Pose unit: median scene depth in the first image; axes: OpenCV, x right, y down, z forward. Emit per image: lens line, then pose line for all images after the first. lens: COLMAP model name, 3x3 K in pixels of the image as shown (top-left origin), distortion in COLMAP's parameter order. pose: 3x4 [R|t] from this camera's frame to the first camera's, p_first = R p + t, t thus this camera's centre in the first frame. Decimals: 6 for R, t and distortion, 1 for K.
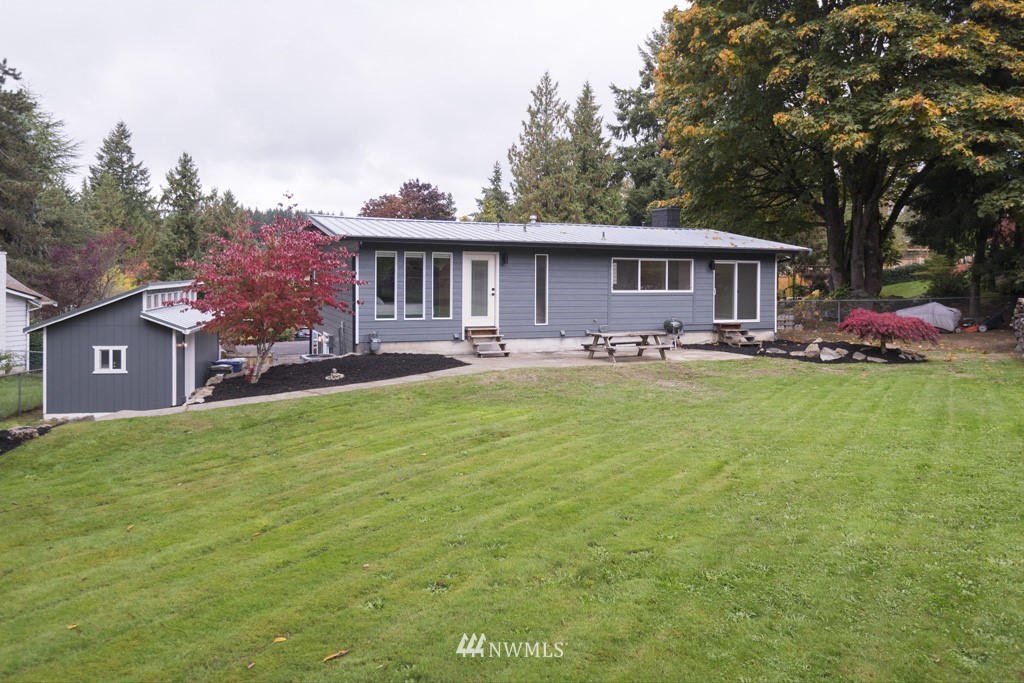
lens RADIAL K [[774.3, 0, 550.0], [0, 774.3, 296.6], [0, 0, 1]] dist [0.026532, -0.000389]
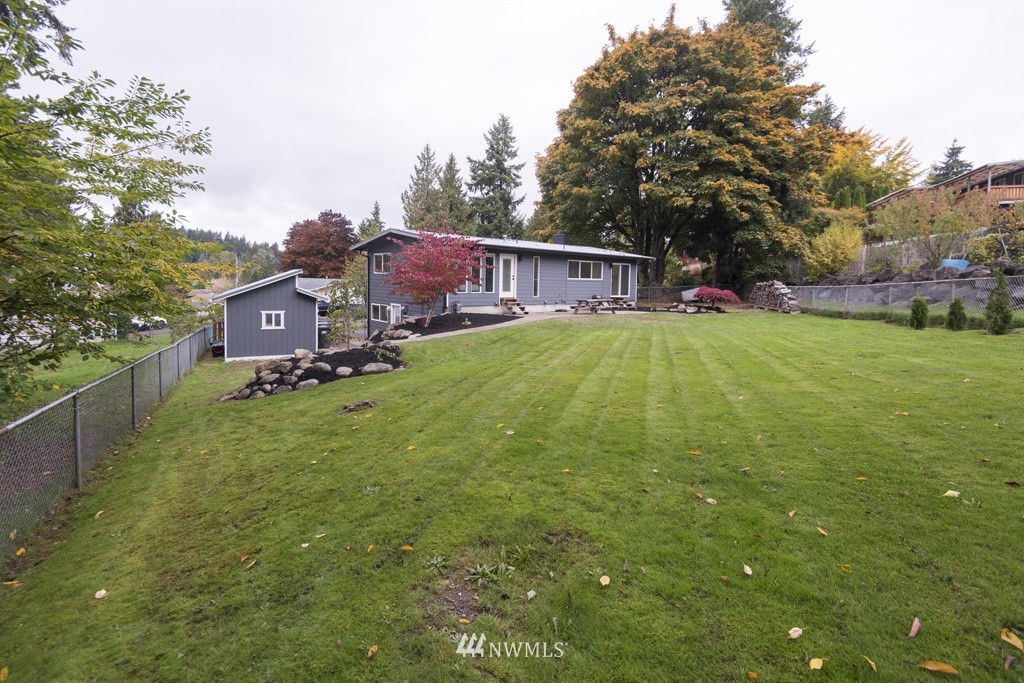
lens RADIAL K [[488.0, 0, 552.0], [0, 488.0, 315.8], [0, 0, 1]] dist [0.064727, -0.049358]
pose [[0.944718, -0.017931, 0.327394, -0.299554], [0.003956, 0.999054, 0.043301, 0.027551], [-0.327861, -0.039612, 0.943895, -0.049435]]
